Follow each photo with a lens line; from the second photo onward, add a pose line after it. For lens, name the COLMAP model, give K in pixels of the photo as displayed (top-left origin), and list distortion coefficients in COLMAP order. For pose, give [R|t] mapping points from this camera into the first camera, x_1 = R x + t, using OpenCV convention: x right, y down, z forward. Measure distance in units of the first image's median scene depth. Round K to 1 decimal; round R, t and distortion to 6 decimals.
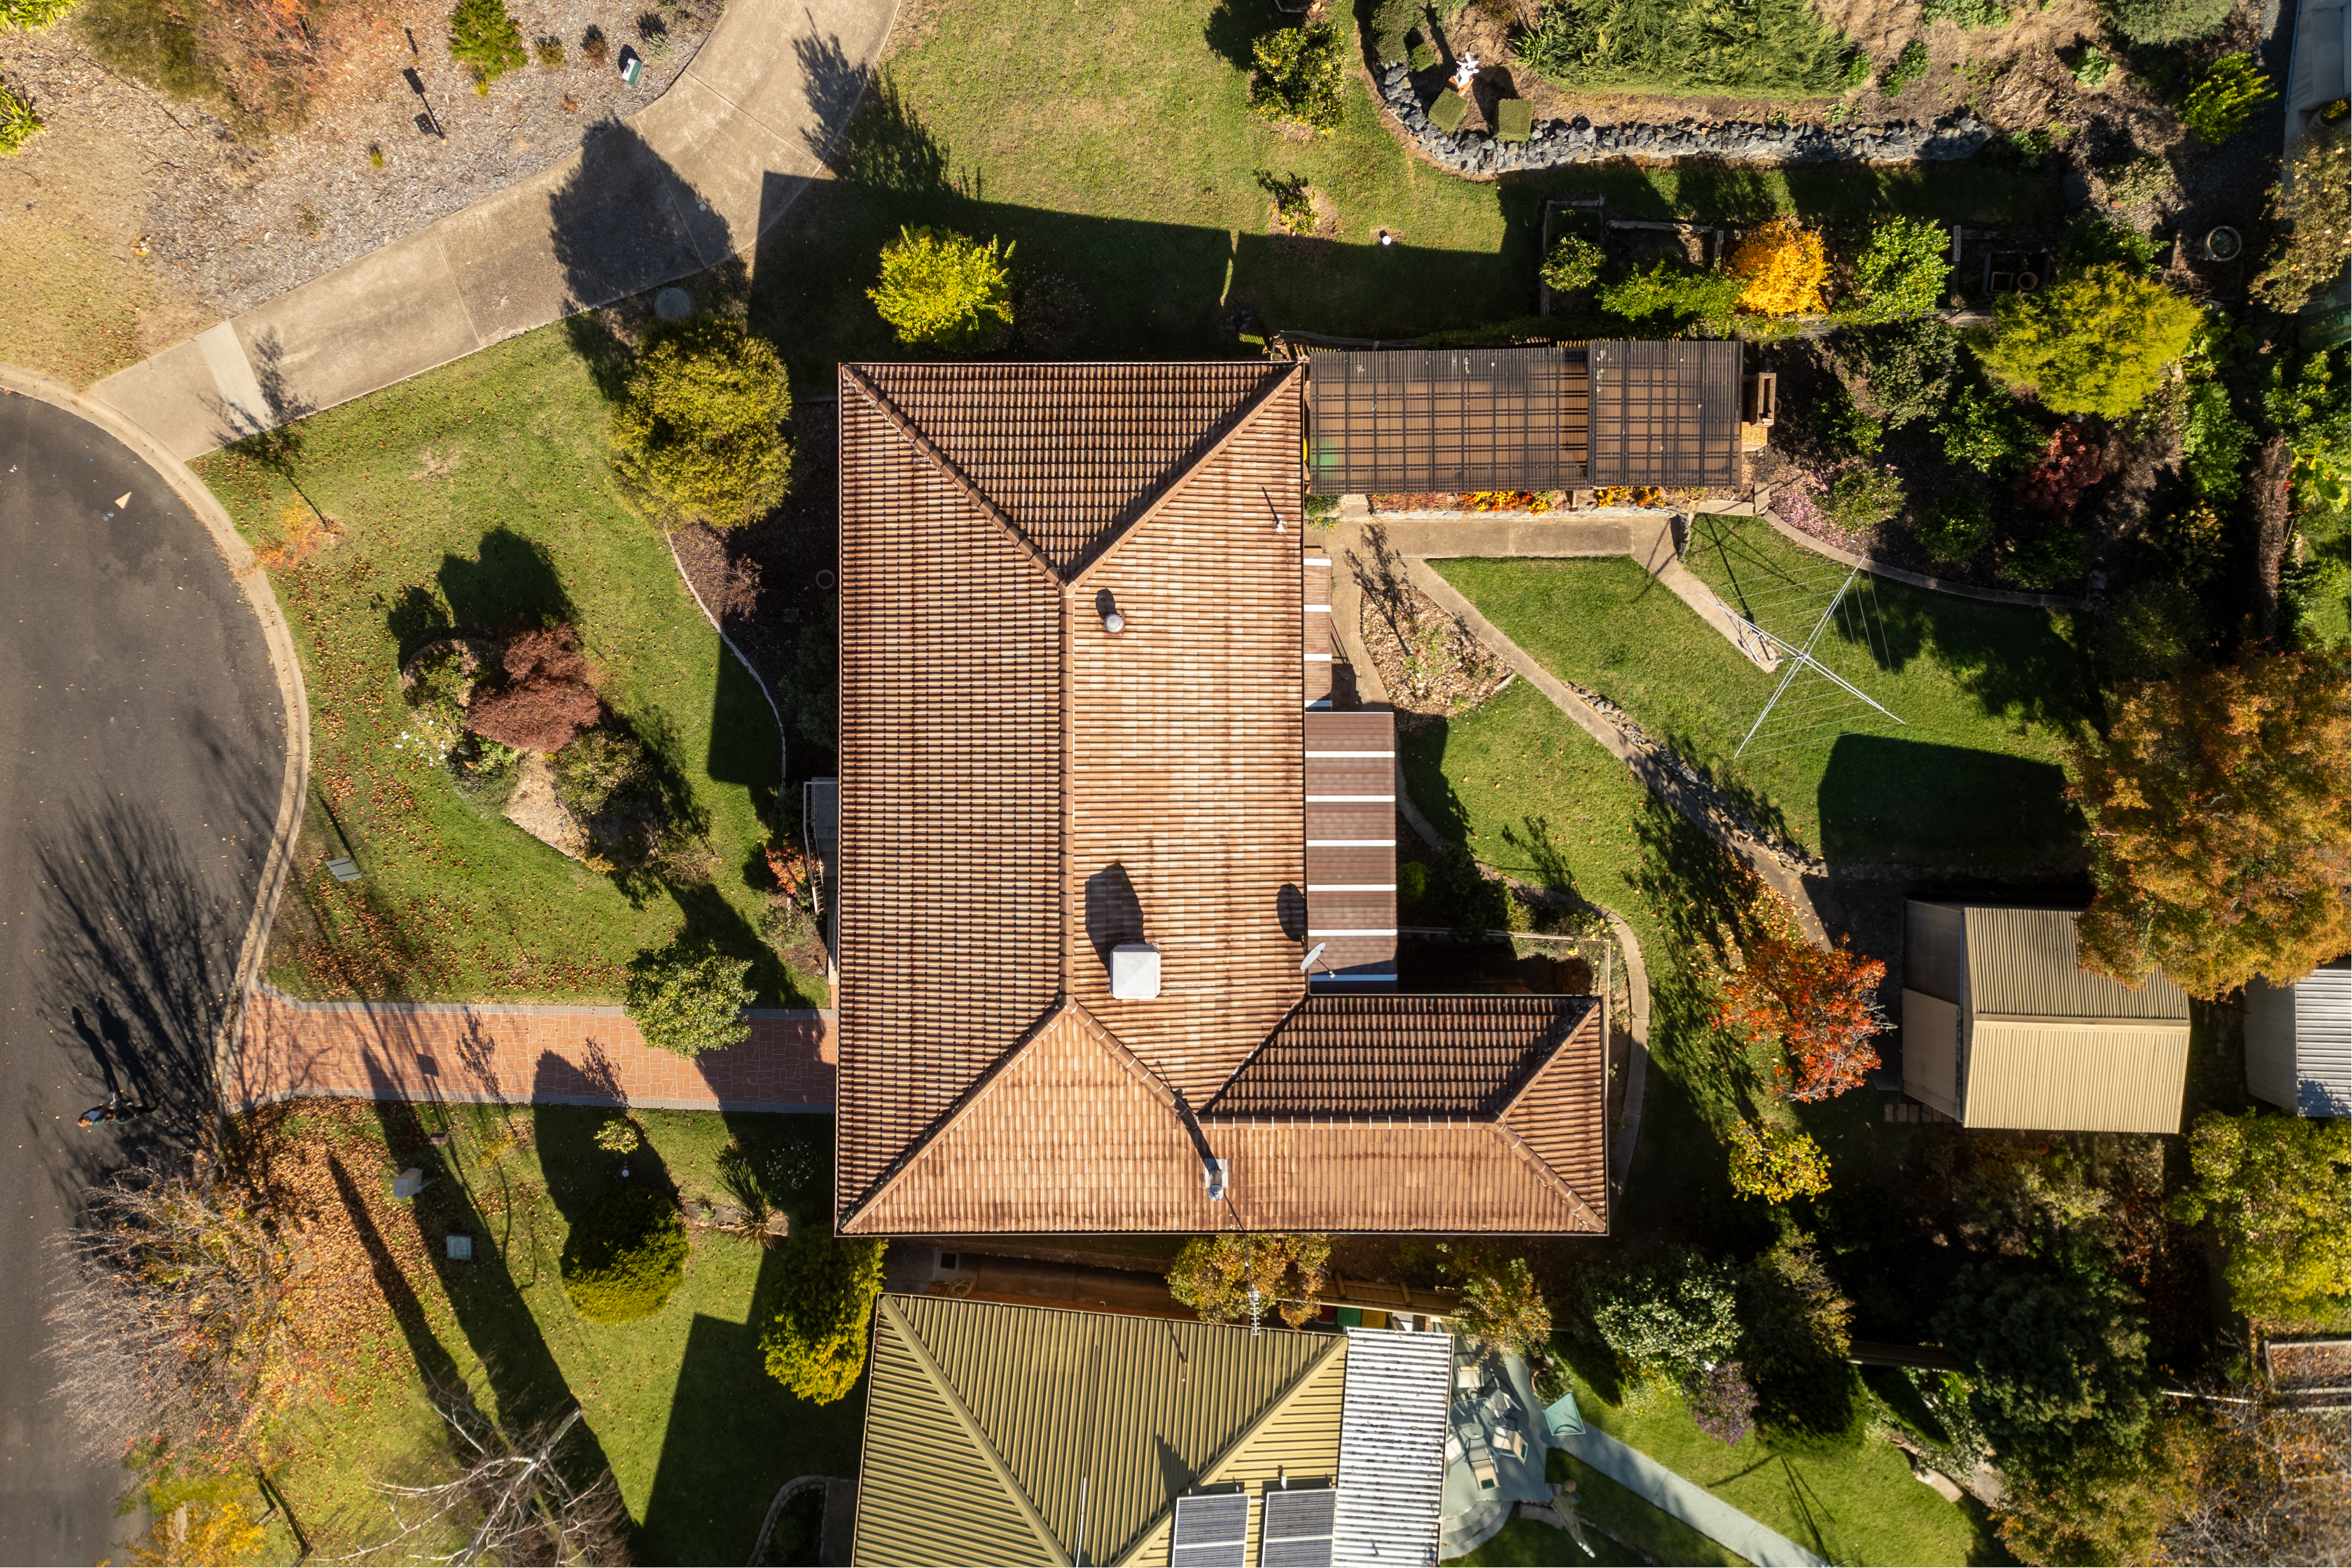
lens RADIAL K [[1638.4, 0, 1174.6], [0, 1638.4, 741.2], [0, 0, 1]] dist [0.088007, -0.091136]
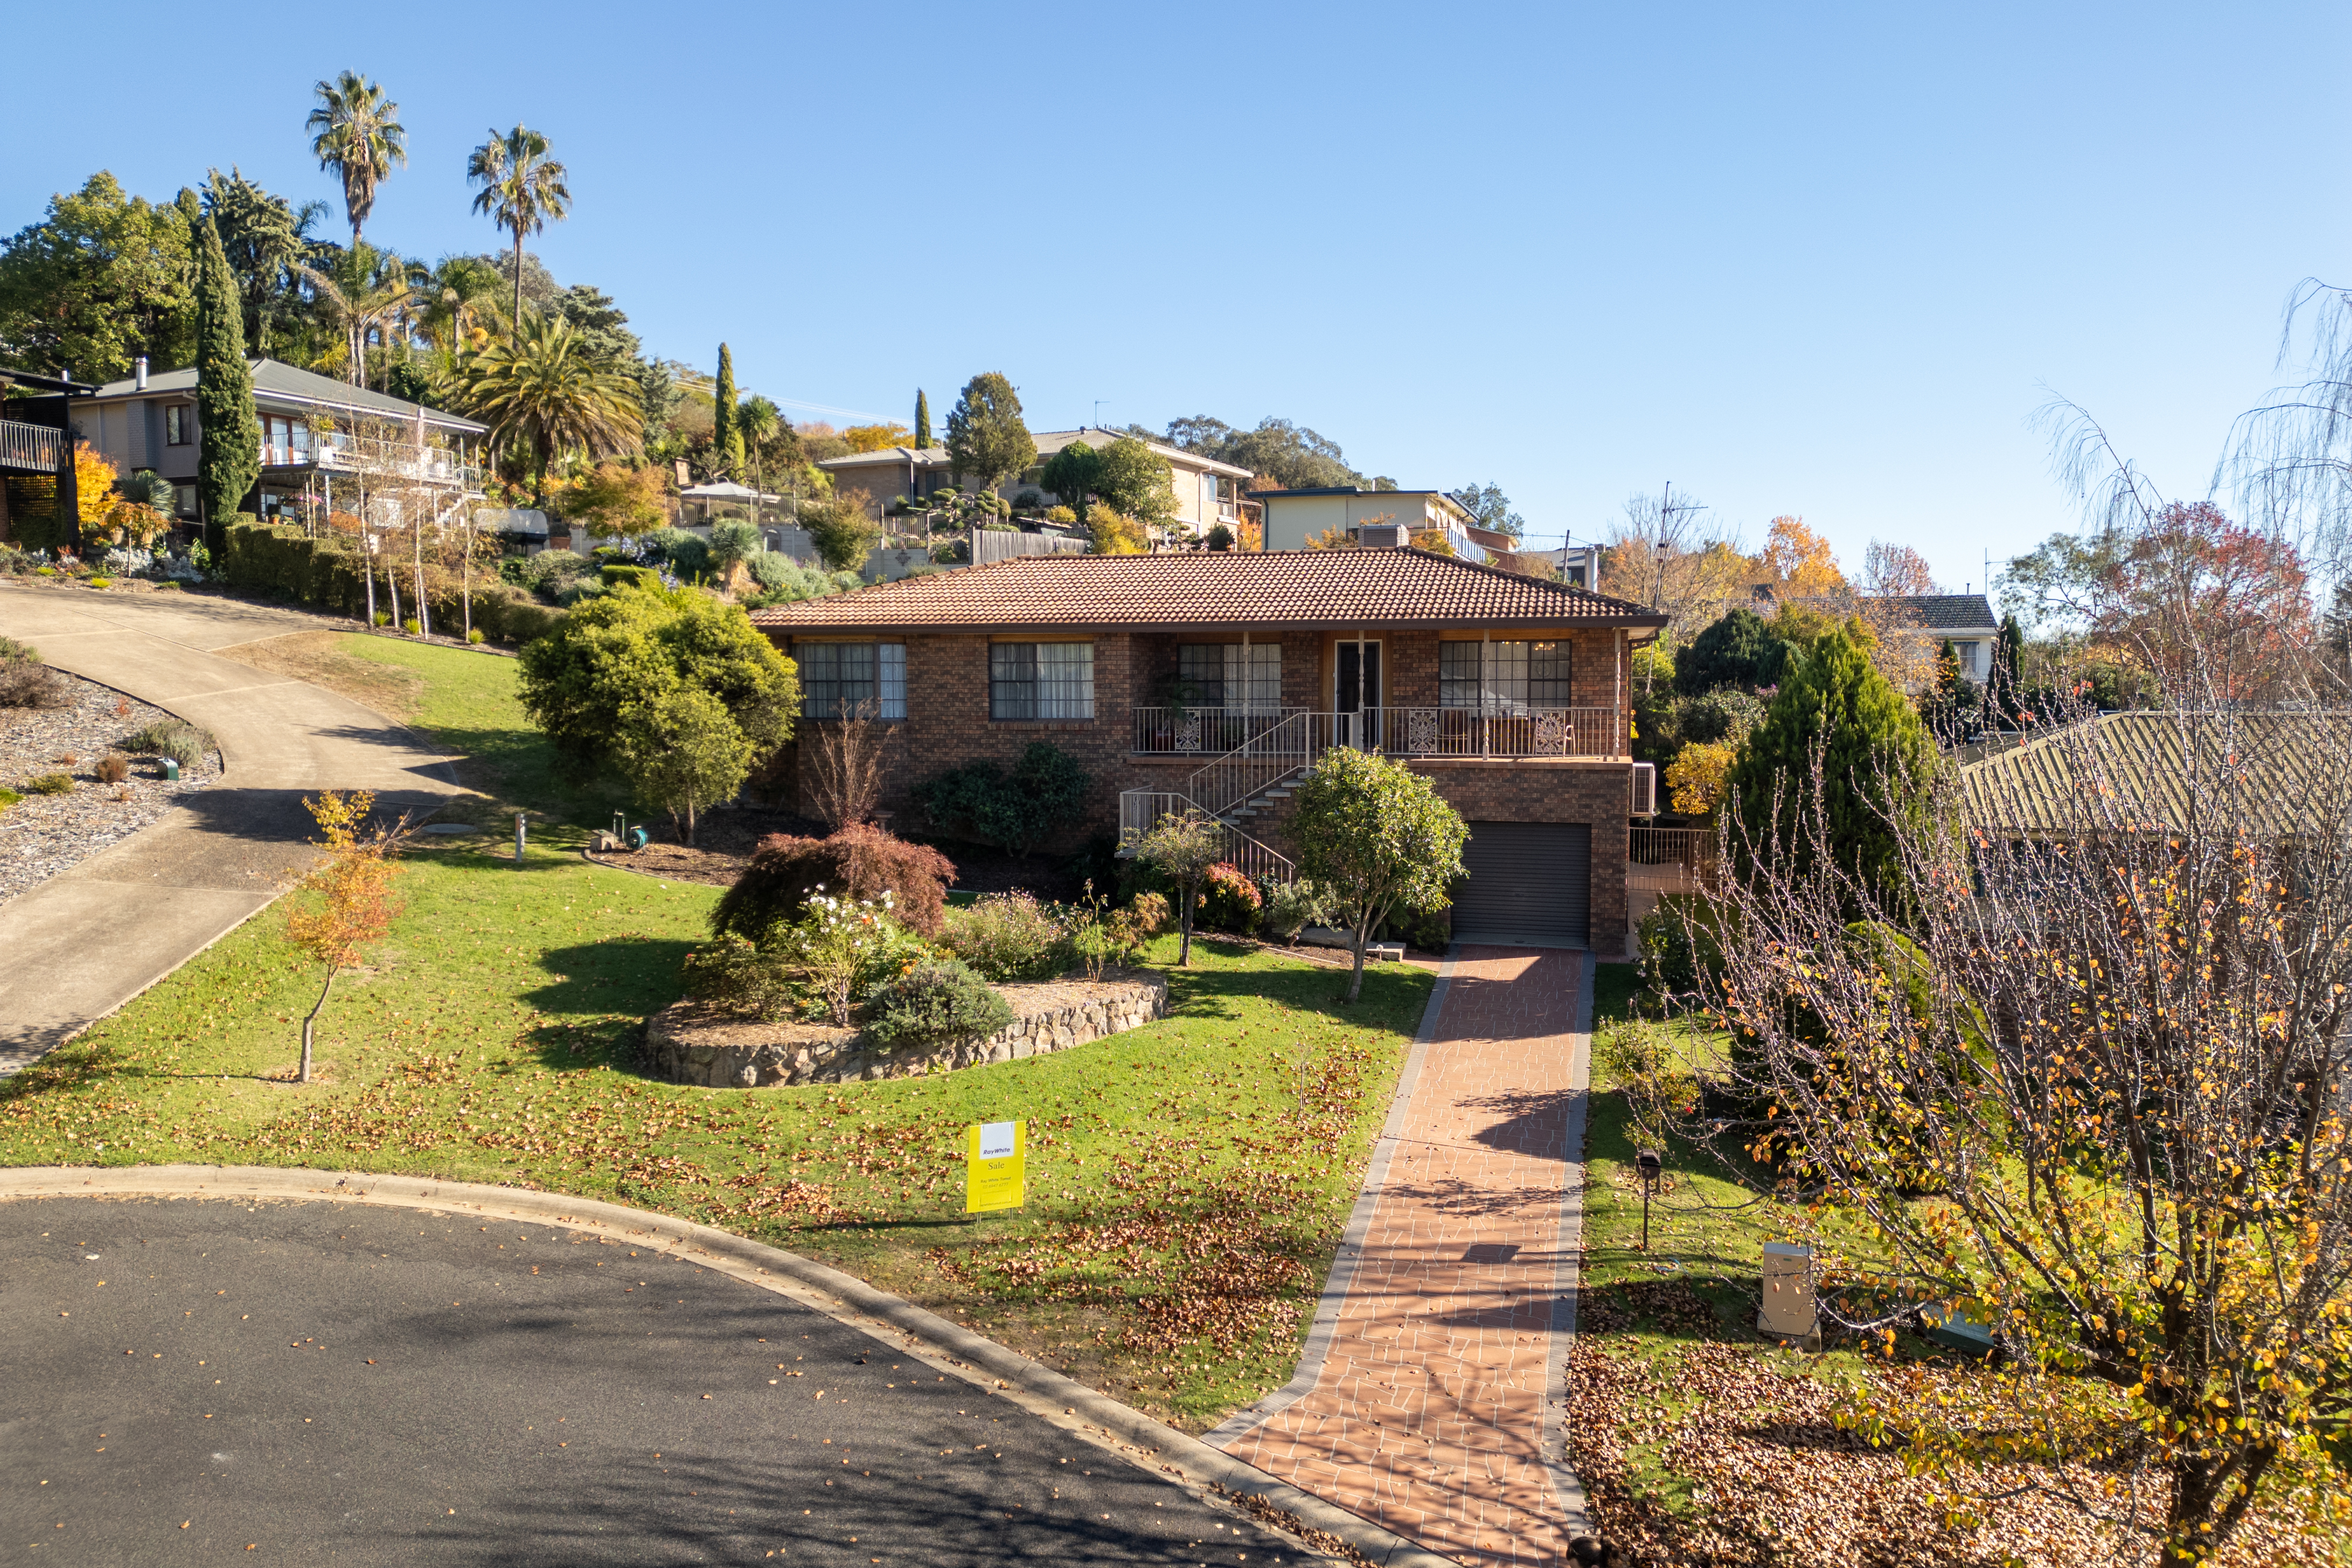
lens RADIAL K [[1631.1, 0, 1176.0], [0, 1631.1, 784.0], [0, 0, 1]] dist [0.140639, -0.217827]
pose [[0.246348, -0.036289, 0.968502, -0.881699], [0.967825, 0.062063, -0.243850, 0.214644], [-0.051259, 0.997412, 0.050410, 0.872583]]
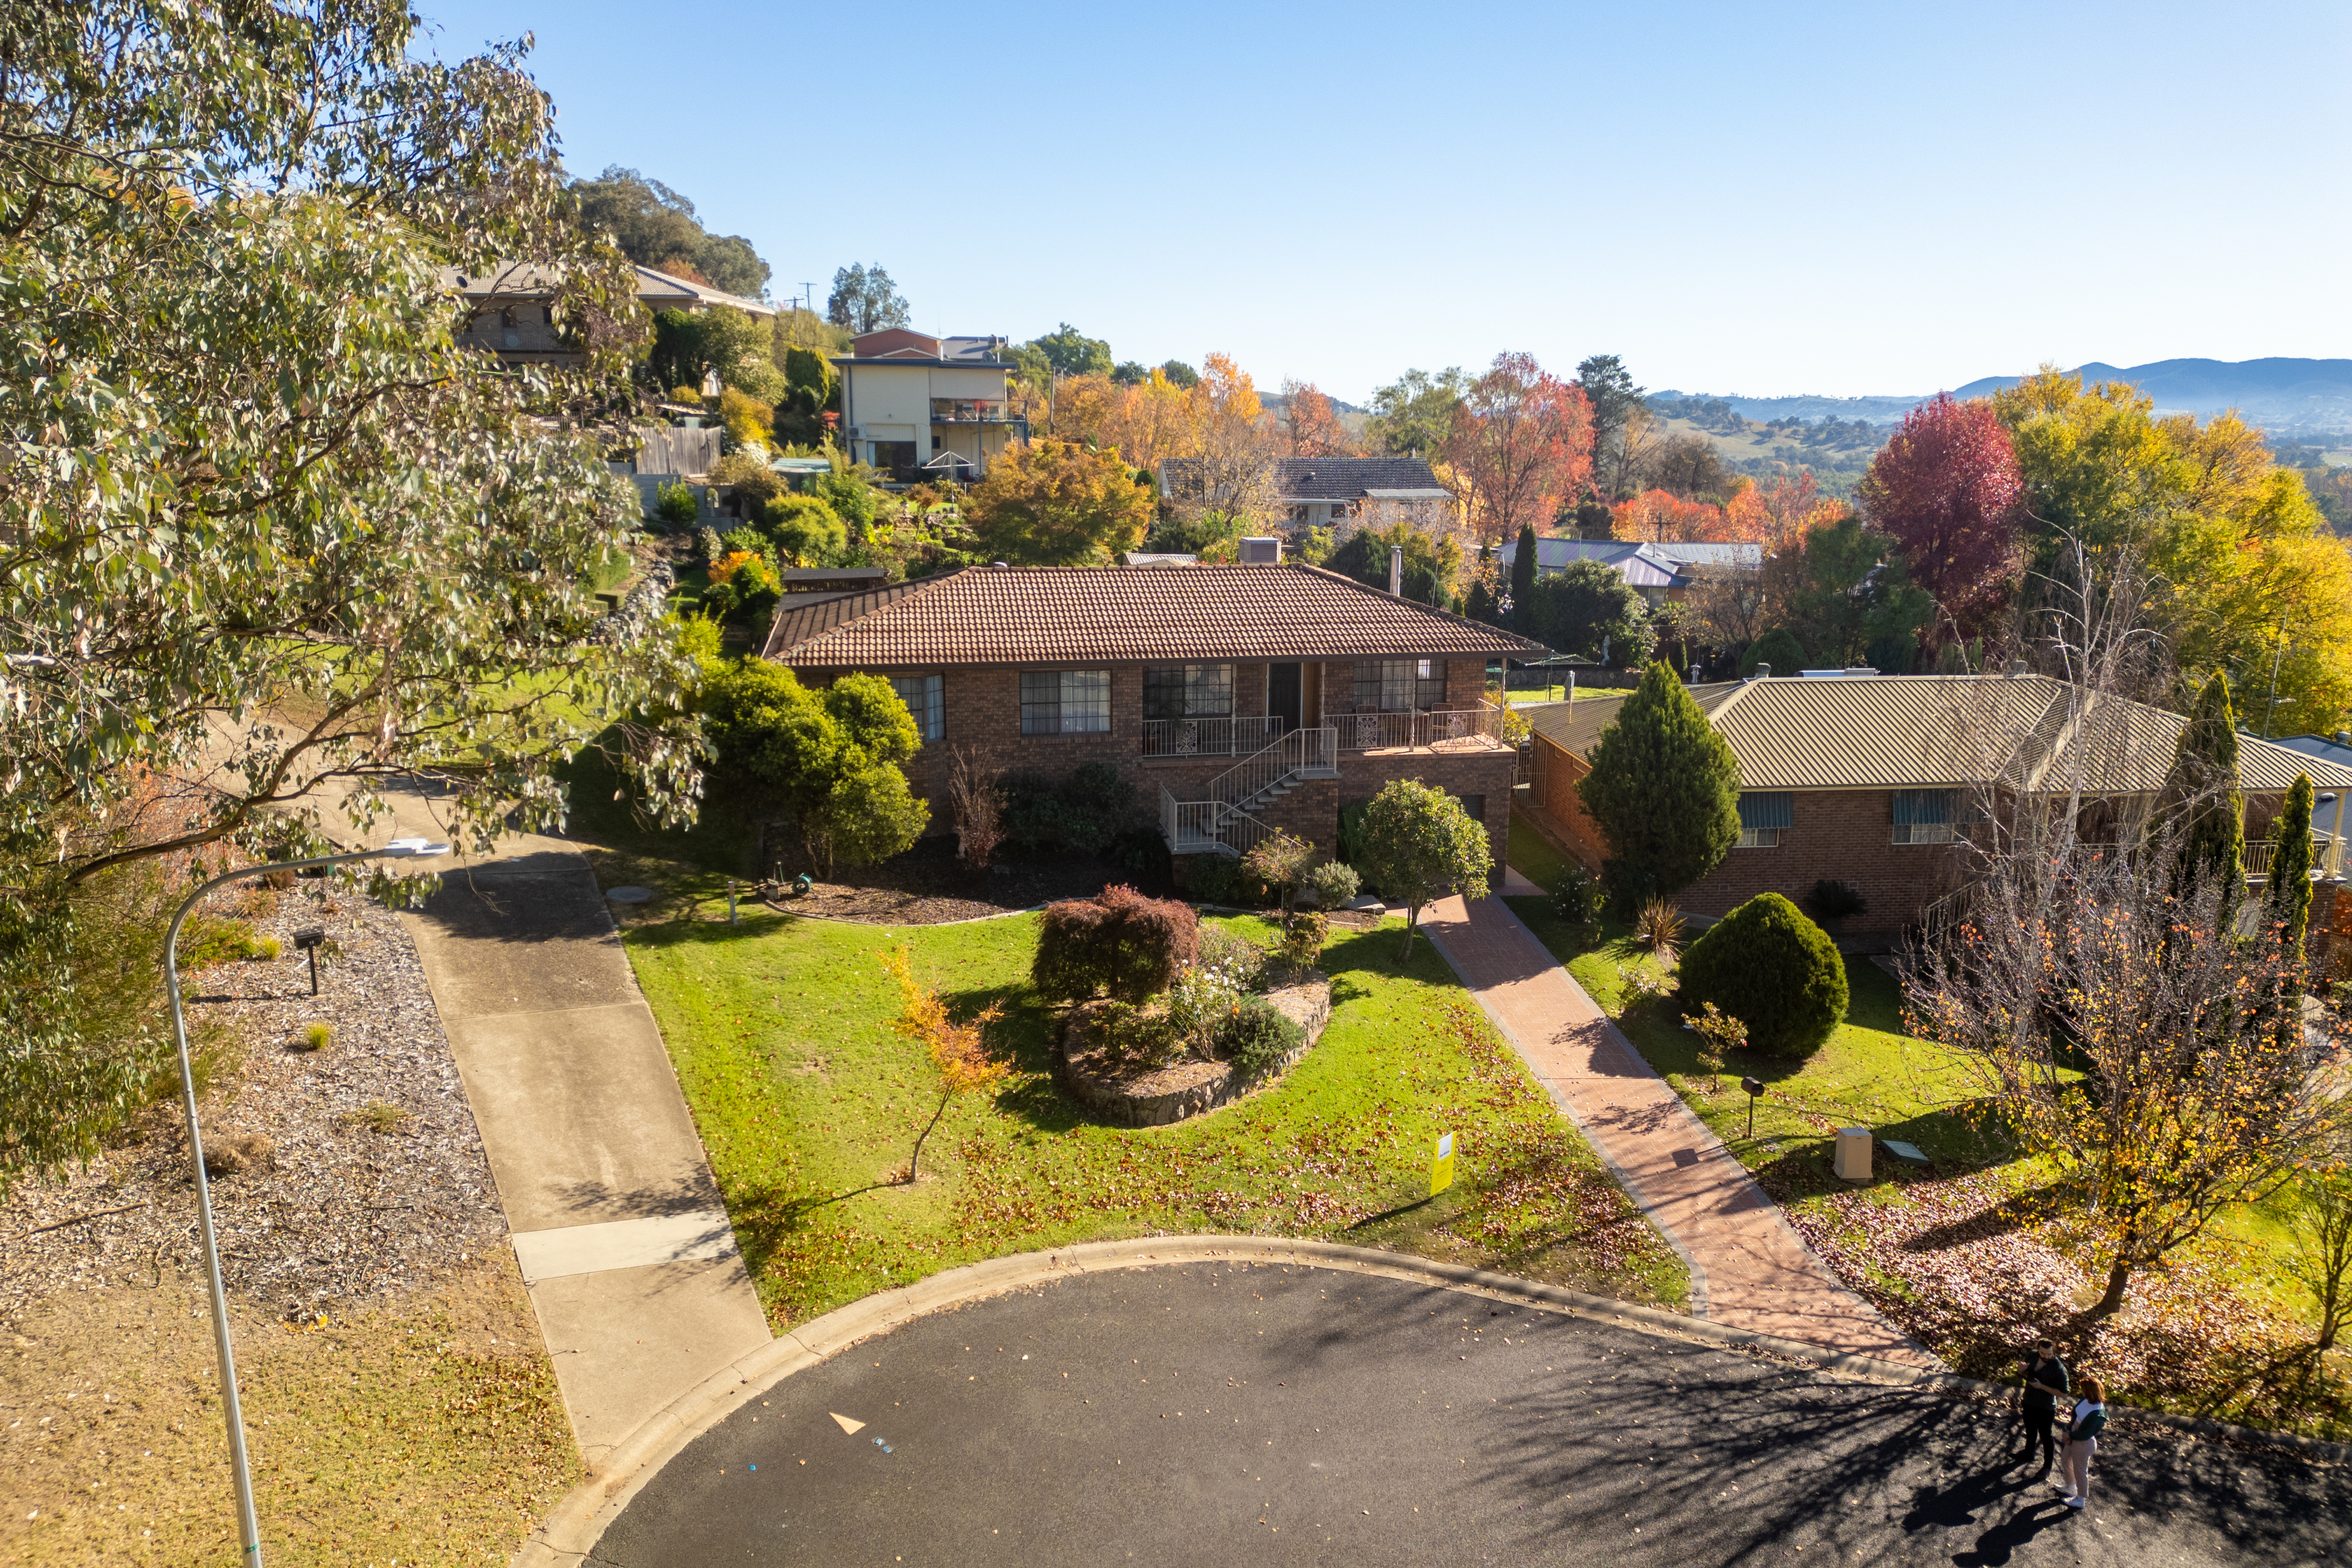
lens RADIAL K [[1638.3, 0, 1174.6], [0, 1638.3, 741.2], [0, 0, 1]] dist [0.088007, -0.091136]
pose [[-0.178005, -0.167796, 0.969618, -1.057857], [0.982927, 0.016321, 0.183272, -0.142901], [-0.046578, 0.985687, 0.162026, 0.736702]]
